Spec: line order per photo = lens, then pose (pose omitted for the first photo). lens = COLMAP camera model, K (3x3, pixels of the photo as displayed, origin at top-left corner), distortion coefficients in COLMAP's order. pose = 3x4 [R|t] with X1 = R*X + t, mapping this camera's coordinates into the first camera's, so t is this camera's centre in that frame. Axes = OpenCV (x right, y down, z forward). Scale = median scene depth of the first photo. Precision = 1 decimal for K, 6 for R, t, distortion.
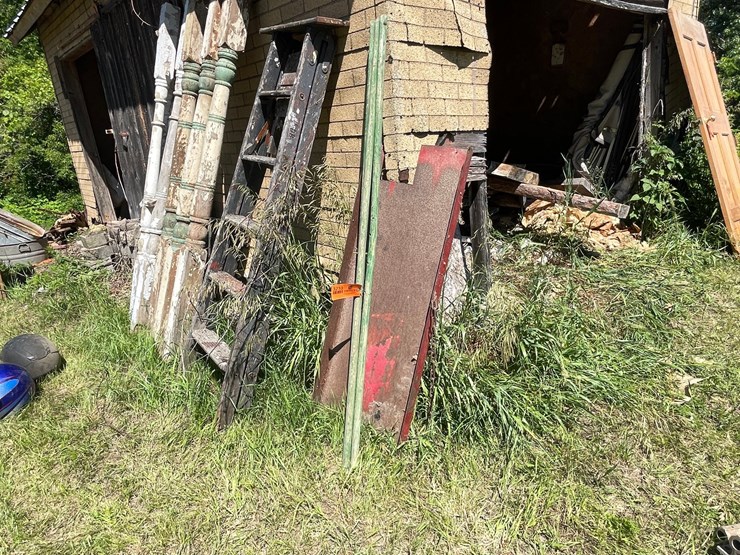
lens RADIAL K [[492.2, 0, 371.1], [0, 492.2, 272.0], [0, 0, 1]] dist [-0.000114, -0.002428]
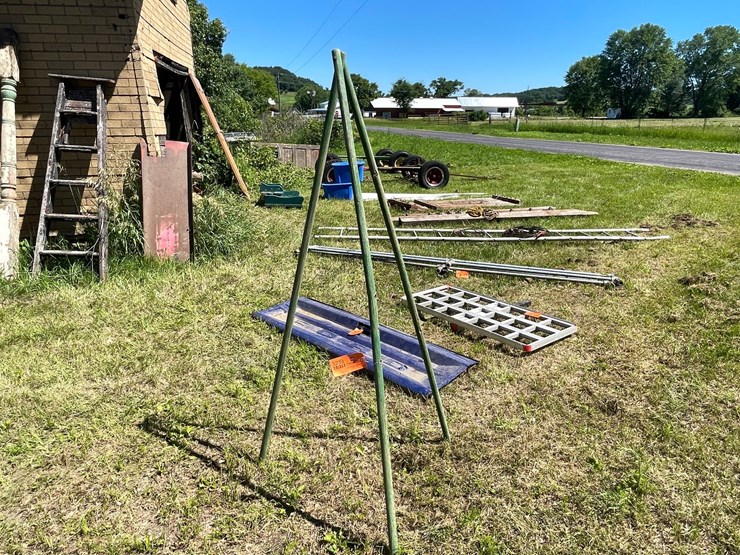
lens RADIAL K [[492.2, 0, 370.4], [0, 492.2, 268.8], [0, 0, 1]] dist [-0.000114, -0.002428]
pose [[0.515529, -0.196689, 0.833992, -1.141892], [0.211647, 0.972370, 0.098496, 0.240836], [-0.830323, 0.125735, 0.542914, -0.774633]]
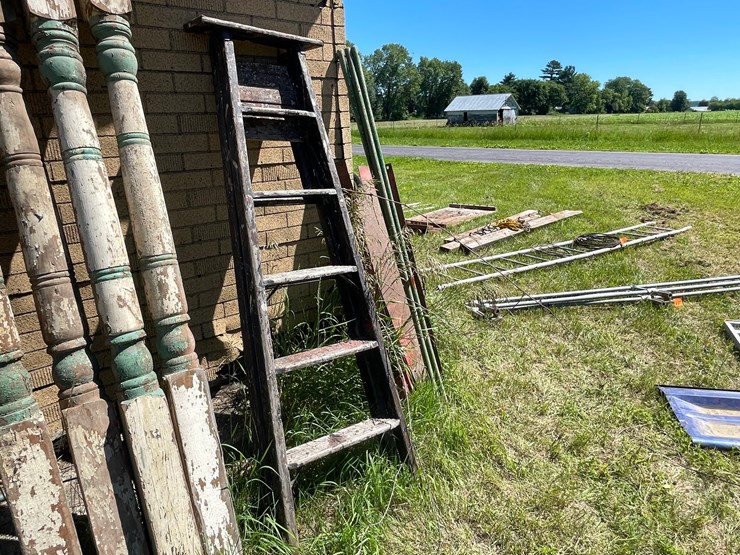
lens RADIAL K [[492.2, 0, 367.8], [0, 492.2, 271.2], [0, 0, 1]] dist [-0.000114, -0.002428]
pose [[0.000287, -0.236583, 0.971611, -0.907877], [0.298145, 0.927443, 0.225741, -0.224616], [-0.954520, 0.289617, 0.070802, 0.761599]]
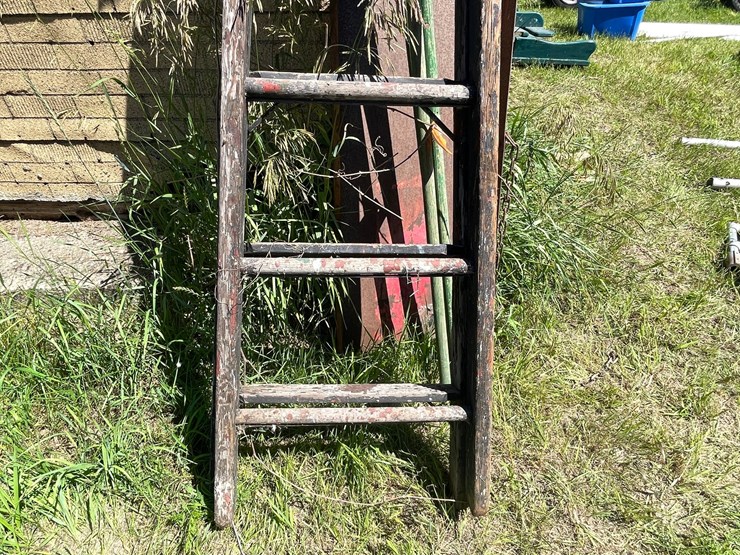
lens RADIAL K [[492.2, 0, 368.6], [0, 492.2, 272.1], [0, 0, 1]] dist [-0.000114, -0.002428]
pose [[0.679448, -0.411642, 0.607372, -0.354942], [0.183772, 0.896884, 0.402277, -0.056637], [-0.710336, -0.161709, 0.685035, 0.473329]]
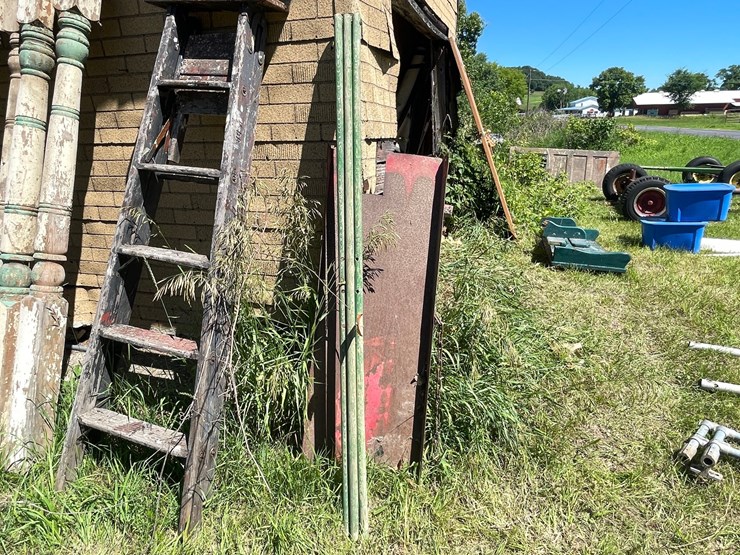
lens RADIAL K [[492.2, 0, 368.7], [0, 492.2, 275.1], [0, 0, 1]] dist [-0.000114, -0.002428]
pose [[0.844485, -0.120808, 0.521777, -0.347853], [0.123360, 0.991908, 0.030002, -0.047497], [-0.521179, 0.039031, 0.852554, 0.182312]]
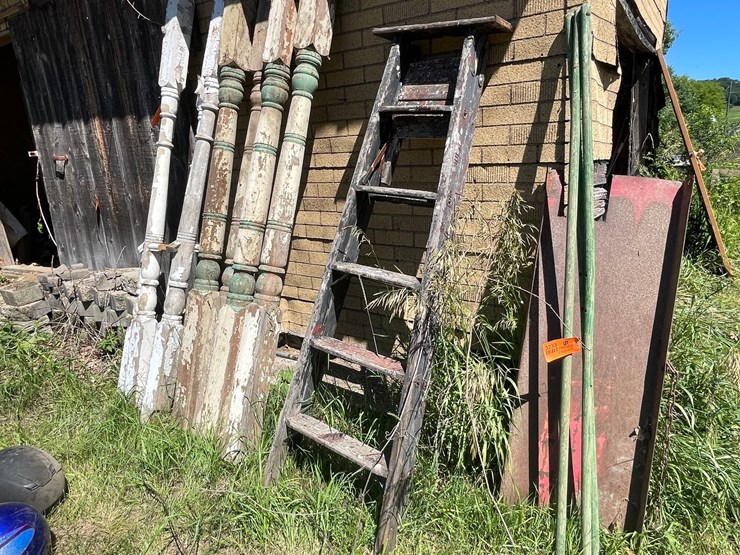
lens RADIAL K [[492.2, 0, 367.2], [0, 492.2, 275.3], [0, 0, 1]] dist [-0.000114, -0.002428]
pose [[0.967833, -0.041872, 0.248086, -0.411533], [0.054008, 0.997644, -0.042314, -0.058282], [-0.245729, 0.054351, 0.967813, 0.233038]]
